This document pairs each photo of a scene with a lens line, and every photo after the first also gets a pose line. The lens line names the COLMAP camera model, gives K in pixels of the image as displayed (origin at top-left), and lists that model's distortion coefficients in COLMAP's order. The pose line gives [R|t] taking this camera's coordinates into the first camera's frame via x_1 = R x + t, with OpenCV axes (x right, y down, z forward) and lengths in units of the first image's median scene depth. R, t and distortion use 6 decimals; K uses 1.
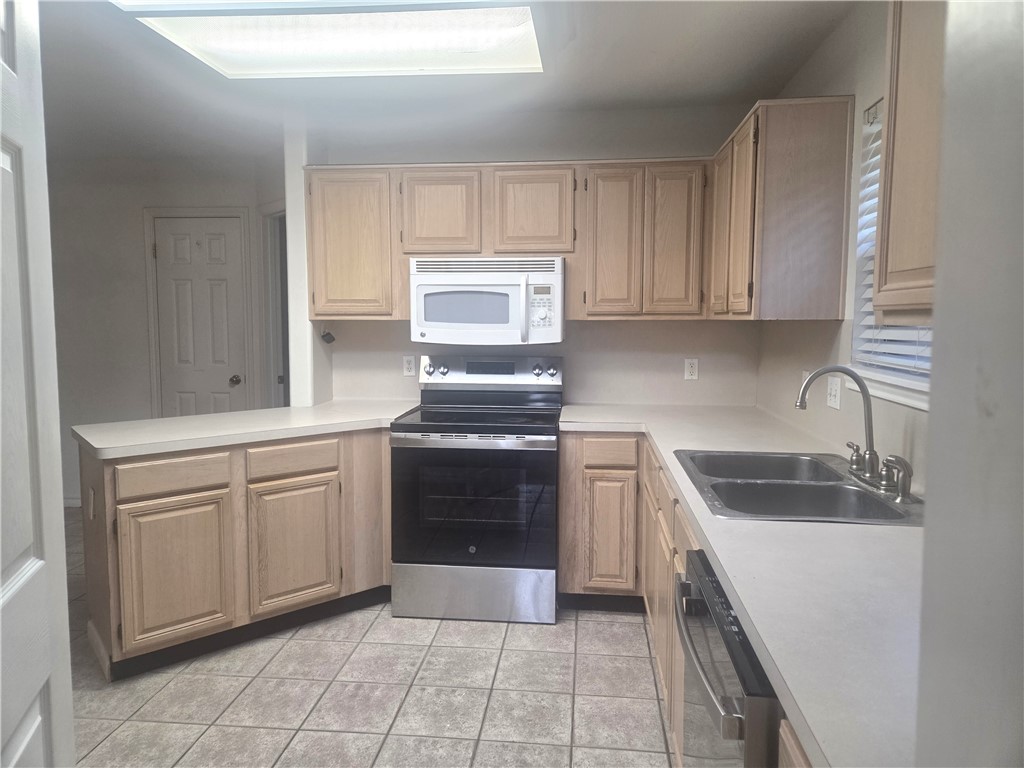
lens RADIAL K [[688.4, 0, 515.1], [0, 688.4, 381.5], [0, 0, 1]] dist [0.058145, -0.022631]
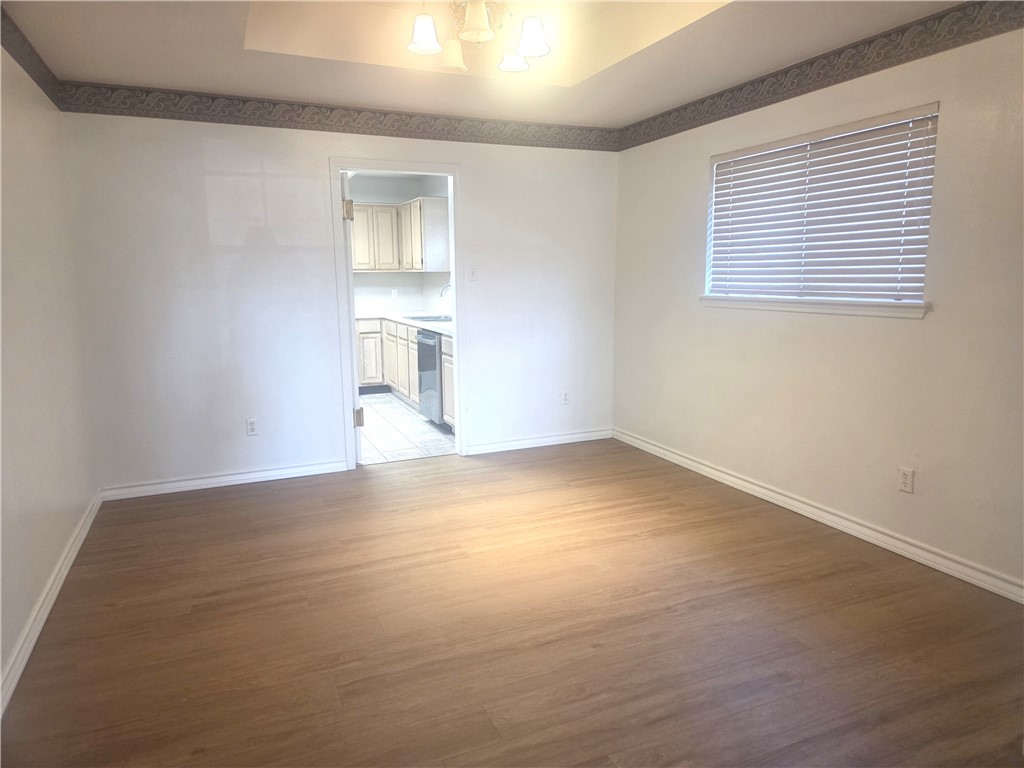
lens RADIAL K [[688.4, 0, 514.5], [0, 688.4, 381.1], [0, 0, 1]] dist [0.058145, -0.022631]
pose [[0.871781, -0.086342, 0.482227, -0.607774], [0.053305, 0.995220, 0.081828, 0.120202], [-0.486987, -0.045631, 0.872216, -1.382782]]
